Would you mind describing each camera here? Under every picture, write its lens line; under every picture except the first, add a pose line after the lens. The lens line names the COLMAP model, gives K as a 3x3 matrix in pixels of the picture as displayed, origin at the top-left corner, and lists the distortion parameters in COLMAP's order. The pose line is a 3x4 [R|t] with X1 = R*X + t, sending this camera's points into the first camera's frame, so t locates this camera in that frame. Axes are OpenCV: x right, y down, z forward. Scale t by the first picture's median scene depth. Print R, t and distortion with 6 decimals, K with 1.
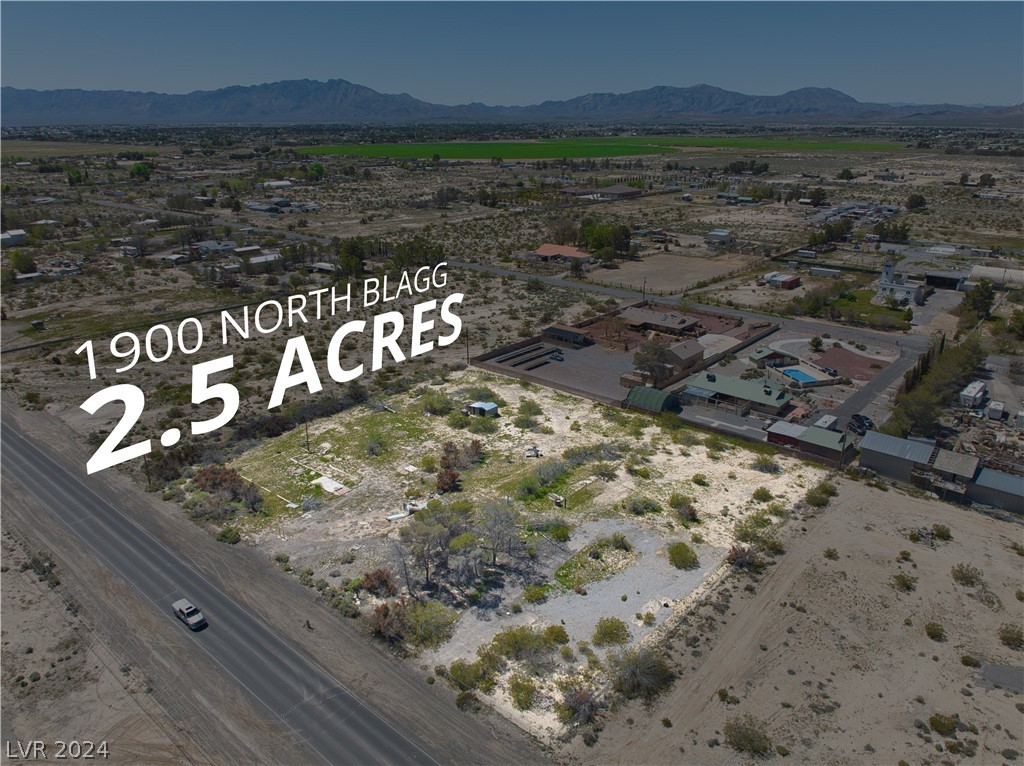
lens RADIAL K [[727.1, 0, 514.5], [0, 727.1, 383.8], [0, 0, 1]] dist [0.008157, -0.027541]
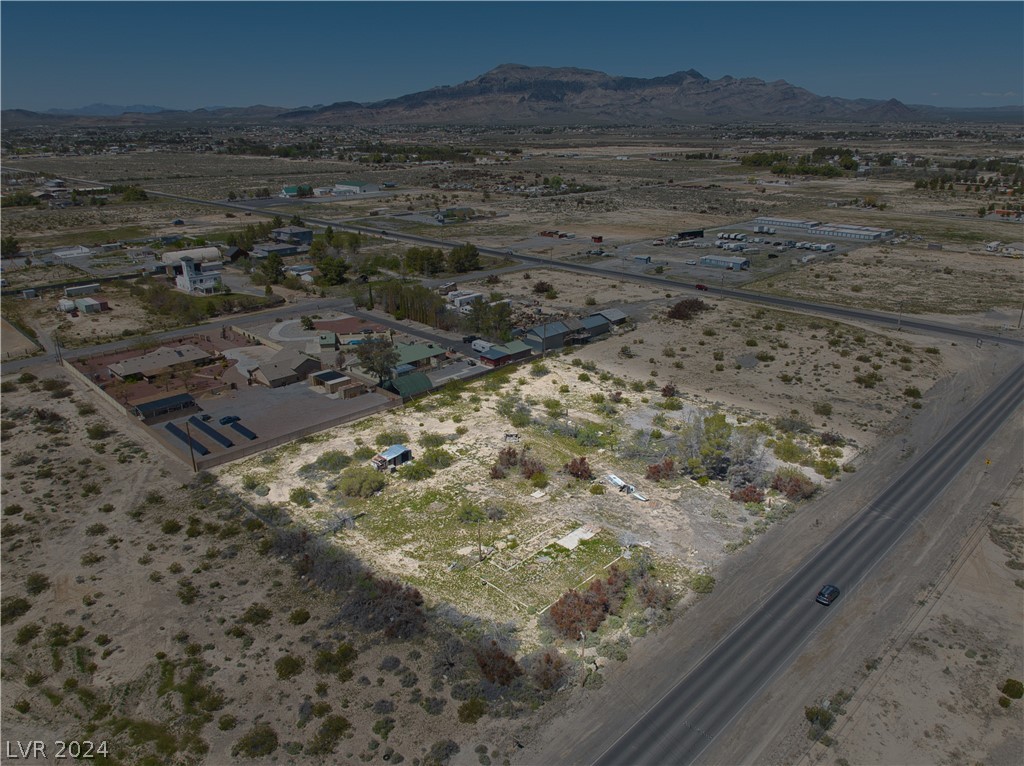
lens RADIAL K [[727.1, 0, 514.5], [0, 727.1, 383.8], [0, 0, 1]] dist [0.008157, -0.027541]
pose [[0.071923, -0.341588, 0.937094, -1.306269], [0.346304, 0.889631, 0.297707, -0.400563], [-0.935361, 0.303107, 0.182278, 1.098897]]
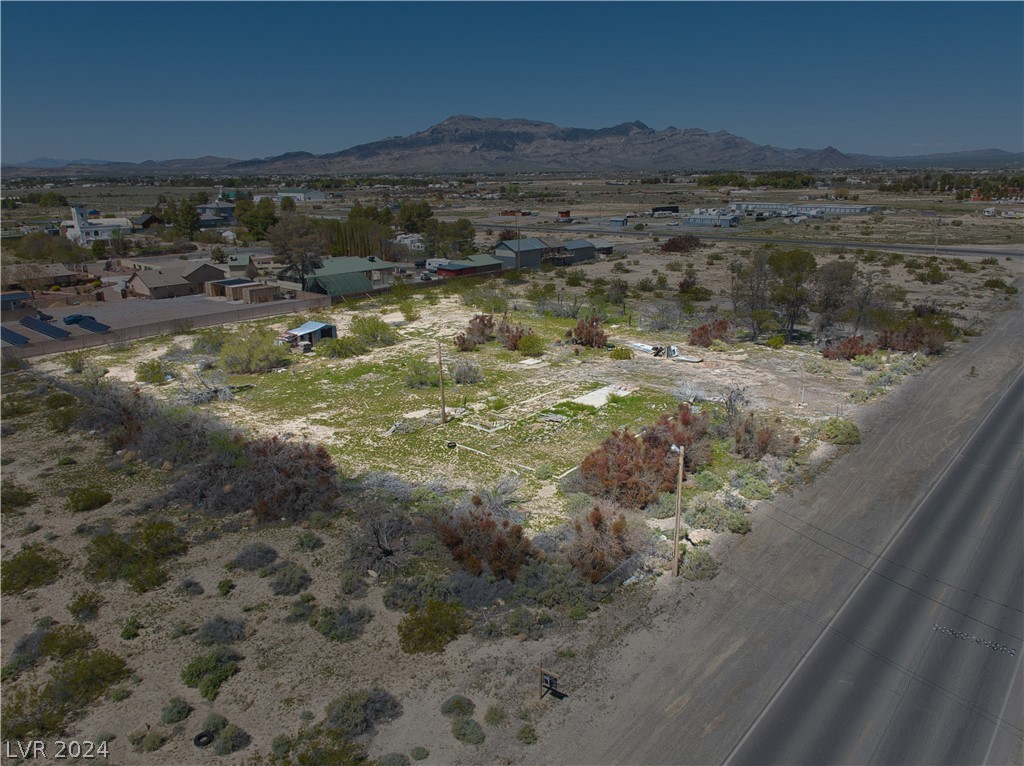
lens RADIAL K [[727.1, 0, 514.5], [0, 727.1, 383.8], [0, 0, 1]] dist [0.008157, -0.027541]
pose [[0.008636, -0.279456, 0.960120, -0.976430], [0.352961, 0.899205, 0.258552, -0.036265], [-0.935598, 0.336652, 0.106402, 1.286763]]
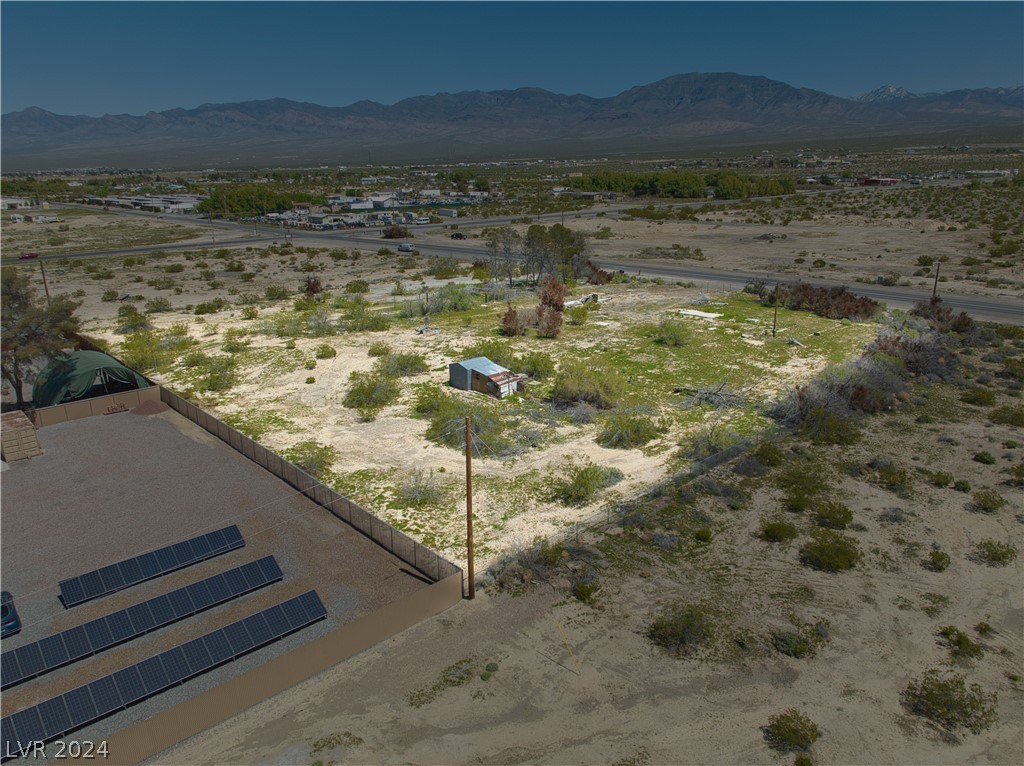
lens RADIAL K [[727.1, 0, 514.5], [0, 727.1, 383.8], [0, 0, 1]] dist [0.008157, -0.027541]
pose [[-0.992971, -0.020106, 0.116638, -0.190319], [0.053982, 0.800064, 0.597482, -0.374992], [-0.105331, 0.599578, -0.793354, 2.195190]]
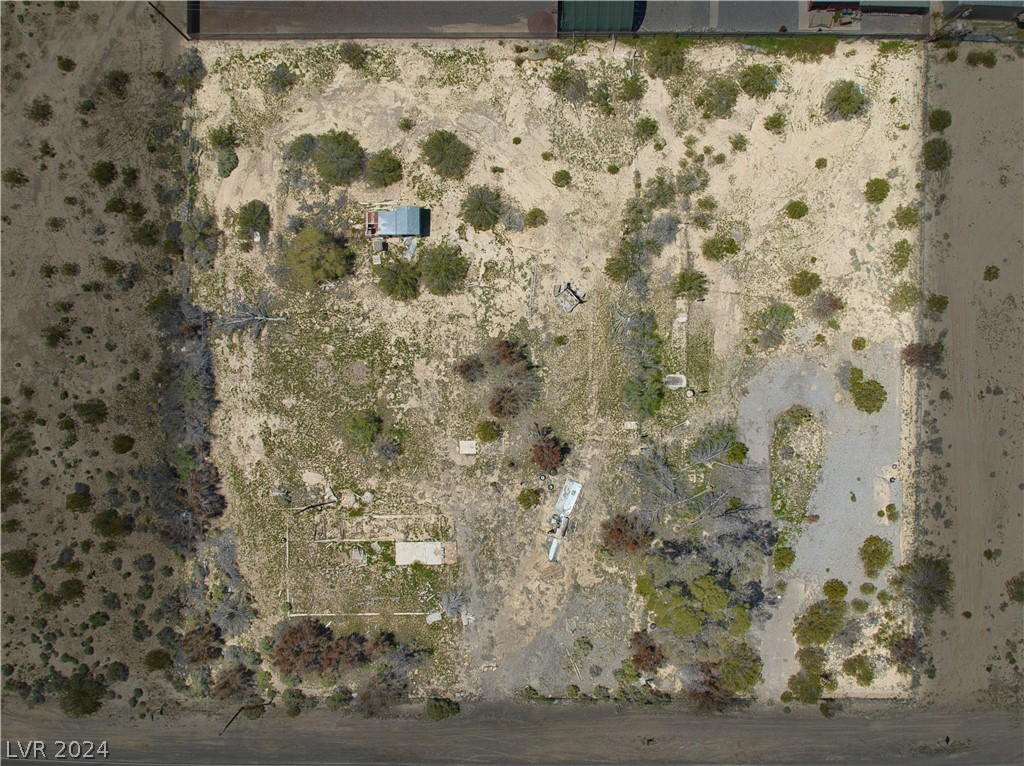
lens RADIAL K [[727.1, 0, 514.5], [0, 727.1, 383.8], [0, 0, 1]] dist [0.008157, -0.027541]
pose [[0.761044, -0.648455, -0.017853, -0.074463], [0.229586, 0.243505, 0.942335, -0.745310], [-0.606714, -0.721257, 0.334194, 1.052907]]
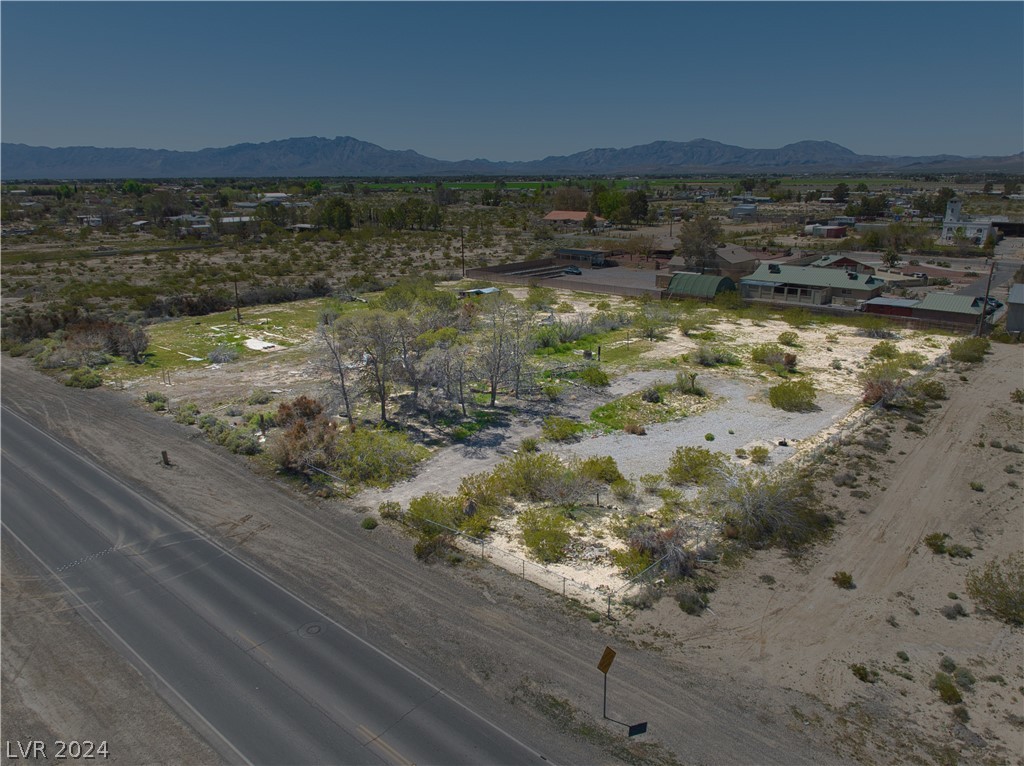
lens RADIAL K [[728.2, 0, 515.4], [0, 728.2, 383.3], [0, 0, 1]] dist [0.004942, -0.010678]
pose [[0.999978, -0.004606, -0.004759, -0.006061], [0.004259, 0.997491, -0.070665, 0.290453], [0.005073, 0.070643, 0.997489, 0.396720]]
